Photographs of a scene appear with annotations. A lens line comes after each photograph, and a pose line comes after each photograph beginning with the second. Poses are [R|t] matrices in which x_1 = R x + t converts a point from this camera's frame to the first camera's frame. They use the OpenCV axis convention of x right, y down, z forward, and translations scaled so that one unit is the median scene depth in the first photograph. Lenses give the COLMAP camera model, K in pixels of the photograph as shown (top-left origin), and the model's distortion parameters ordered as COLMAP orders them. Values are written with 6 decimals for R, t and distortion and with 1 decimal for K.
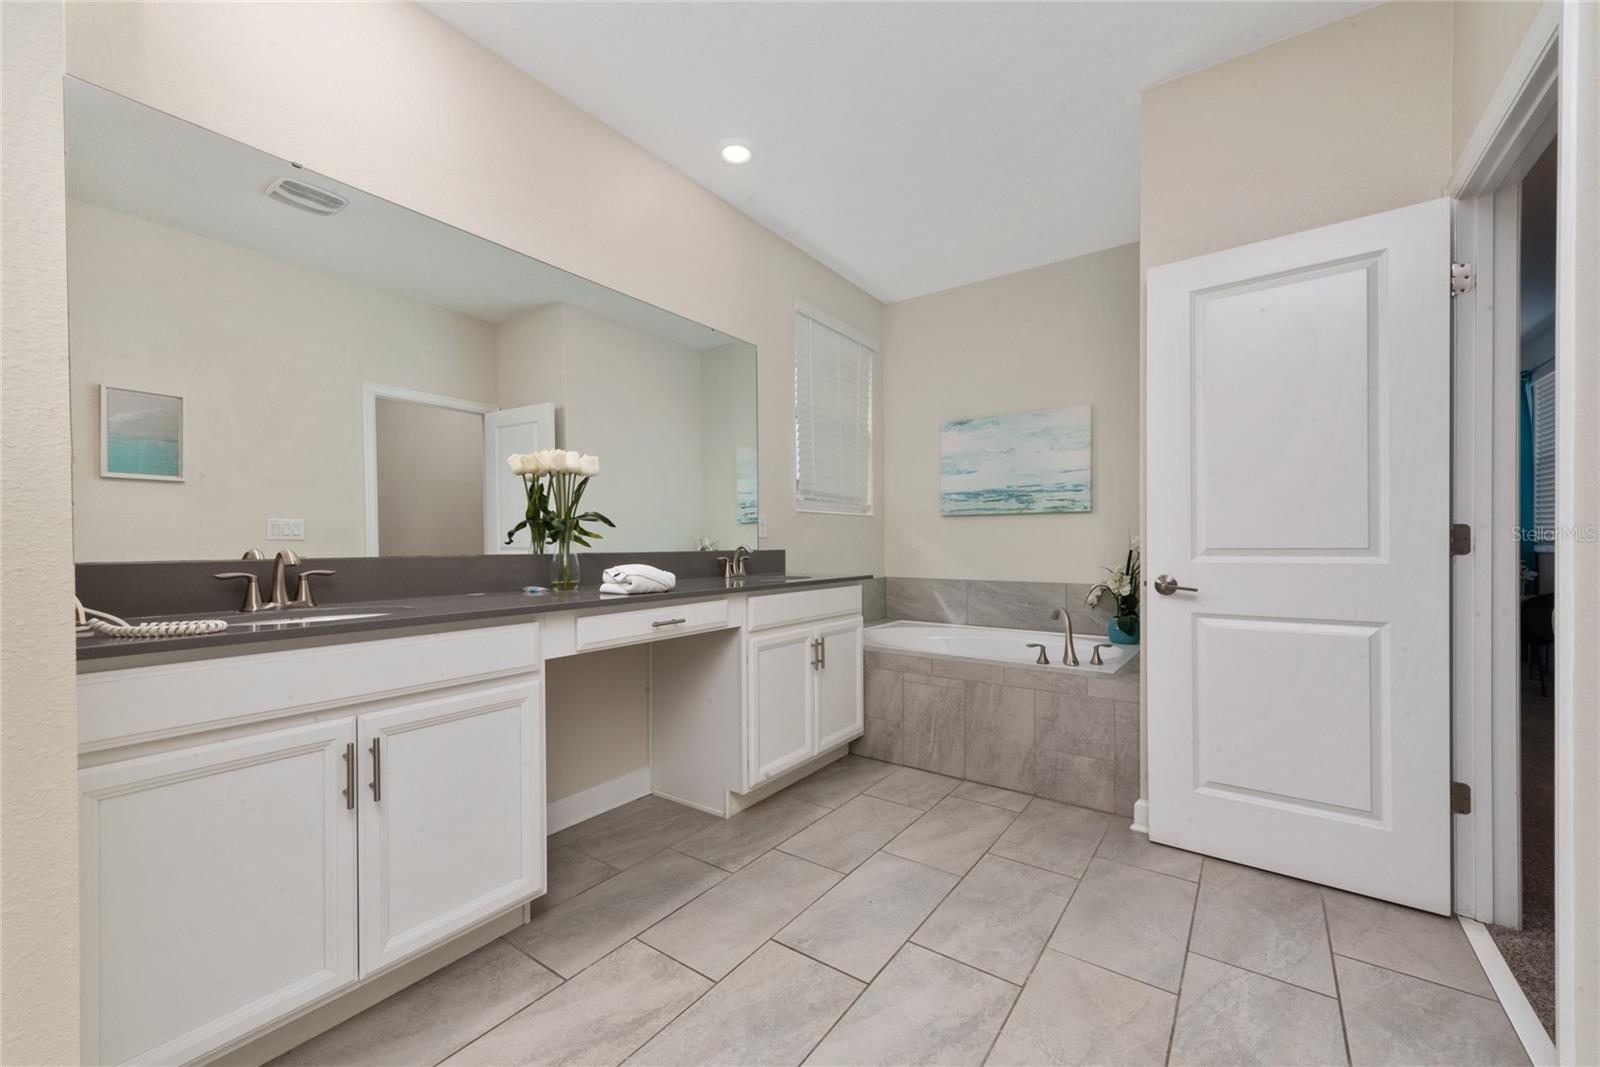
lens RADIAL K [[626.7, 0, 805.0], [0, 626.7, 539.9], [0, 0, 1]] dist [0.010272, -0.000140]
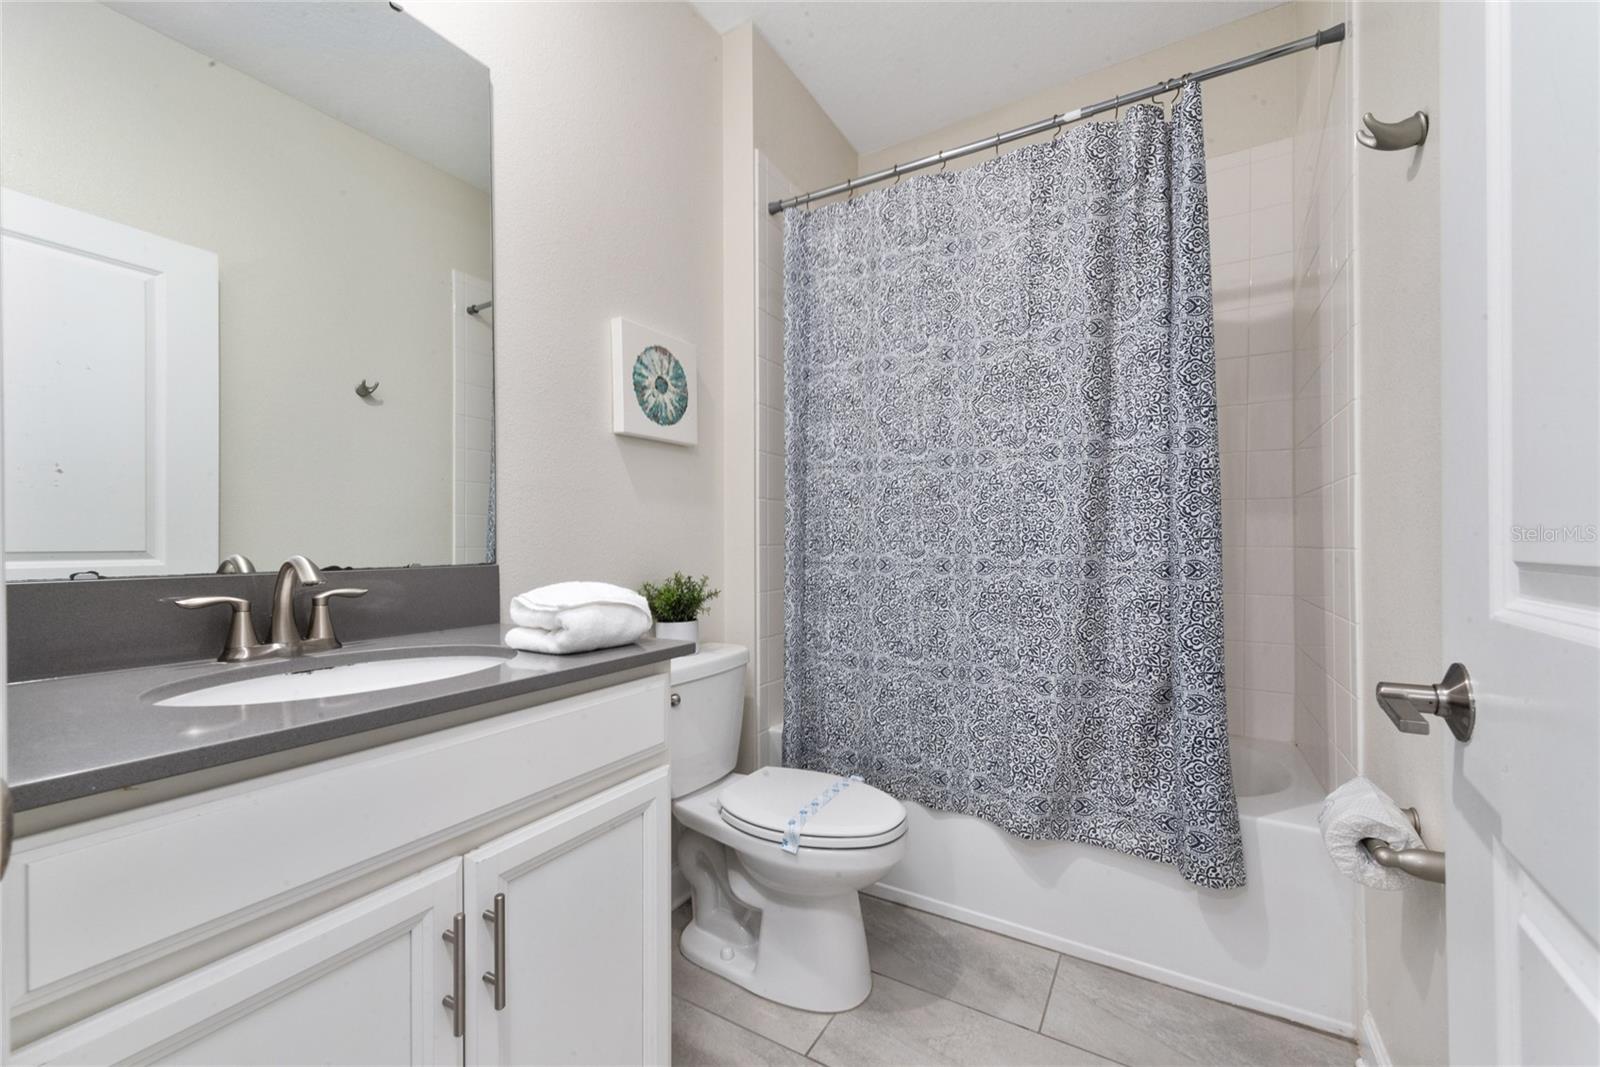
lens RADIAL K [[626.7, 0, 805.0], [0, 626.7, 539.9], [0, 0, 1]] dist [0.010272, -0.000140]
pose [[0.996592, -0.002827, 0.082445, -0.406664], [0.003749, 0.999932, -0.011029, 0.008889], [-0.082408, 0.011300, 0.996535, 0.375580]]
